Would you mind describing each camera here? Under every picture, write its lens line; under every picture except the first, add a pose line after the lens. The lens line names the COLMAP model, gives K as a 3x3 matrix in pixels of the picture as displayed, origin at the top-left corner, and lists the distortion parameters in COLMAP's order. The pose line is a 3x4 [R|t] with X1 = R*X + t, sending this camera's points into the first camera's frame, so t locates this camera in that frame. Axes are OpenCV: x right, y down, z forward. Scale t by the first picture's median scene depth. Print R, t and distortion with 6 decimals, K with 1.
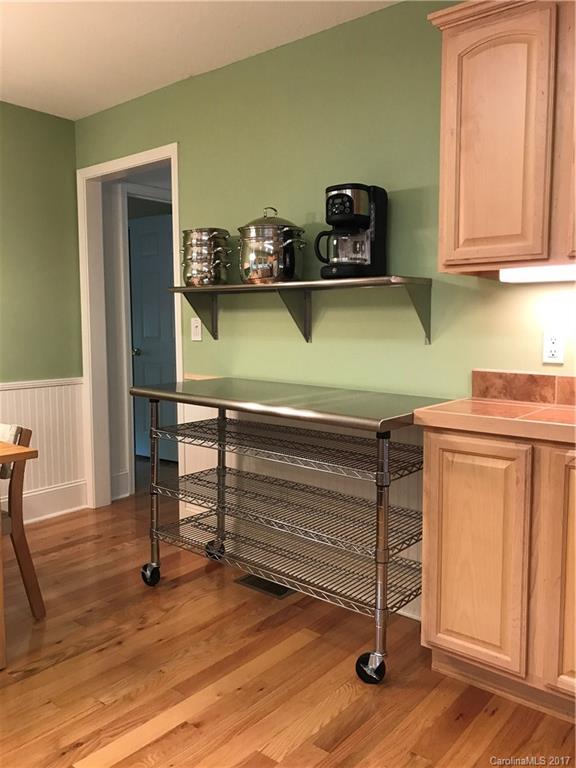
lens RADIAL K [[628.4, 0, 283.3], [0, 628.4, 382.5], [0, 0, 1]] dist [0.036666, -0.045012]
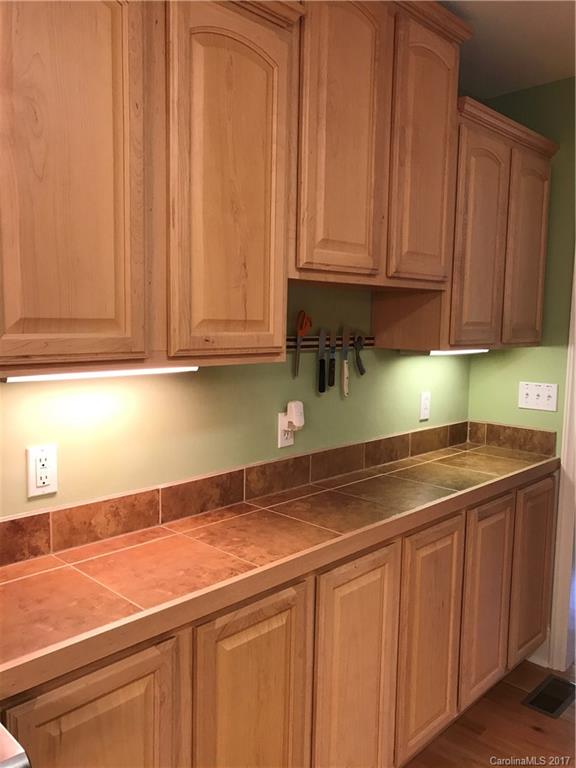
lens RADIAL K [[628.4, 0, 287.2], [0, 628.4, 386.9], [0, 0, 1]] dist [0.036666, -0.045012]
pose [[0.076443, -0.106416, 0.991379, -0.184027], [0.086643, 0.991236, 0.099720, -0.172715], [-0.993302, 0.078273, 0.084994, 0.627766]]
